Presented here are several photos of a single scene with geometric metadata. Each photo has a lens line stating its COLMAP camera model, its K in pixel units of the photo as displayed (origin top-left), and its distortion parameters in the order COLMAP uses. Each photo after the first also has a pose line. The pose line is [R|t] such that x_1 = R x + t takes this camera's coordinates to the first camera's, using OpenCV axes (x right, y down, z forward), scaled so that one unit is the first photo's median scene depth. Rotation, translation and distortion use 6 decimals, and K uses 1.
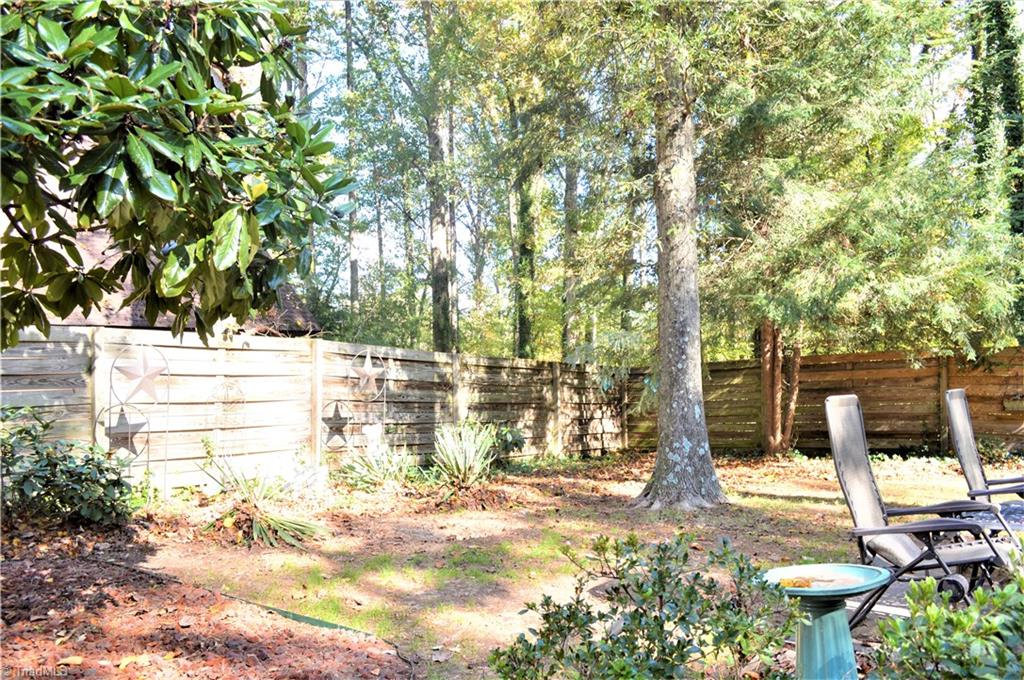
lens RADIAL K [[839.5, 0, 514.6], [0, 839.5, 340.2], [0, 0, 1]] dist [-0.076537, 0.012519]
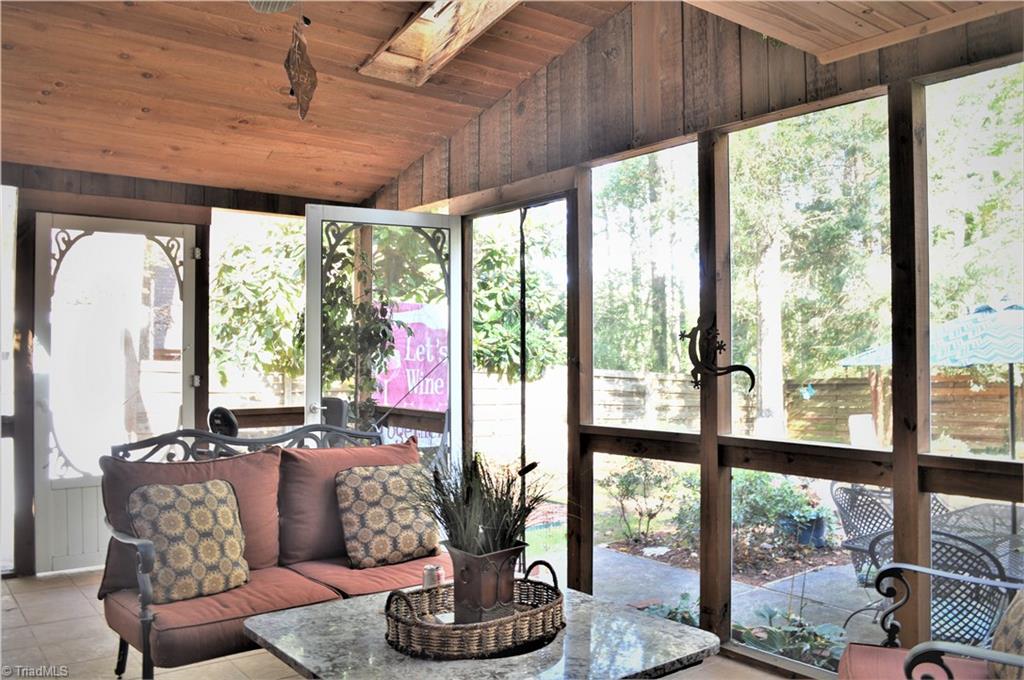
lens RADIAL K [[839.5, 0, 512.6], [0, 839.5, 341.2], [0, 0, 1]] dist [-0.076537, 0.012519]
pose [[0.960015, 0.007240, -0.279855, 0.127819], [-0.003418, 0.999894, 0.014143, -0.065753], [0.279927, -0.012621, 0.959938, -0.545322]]
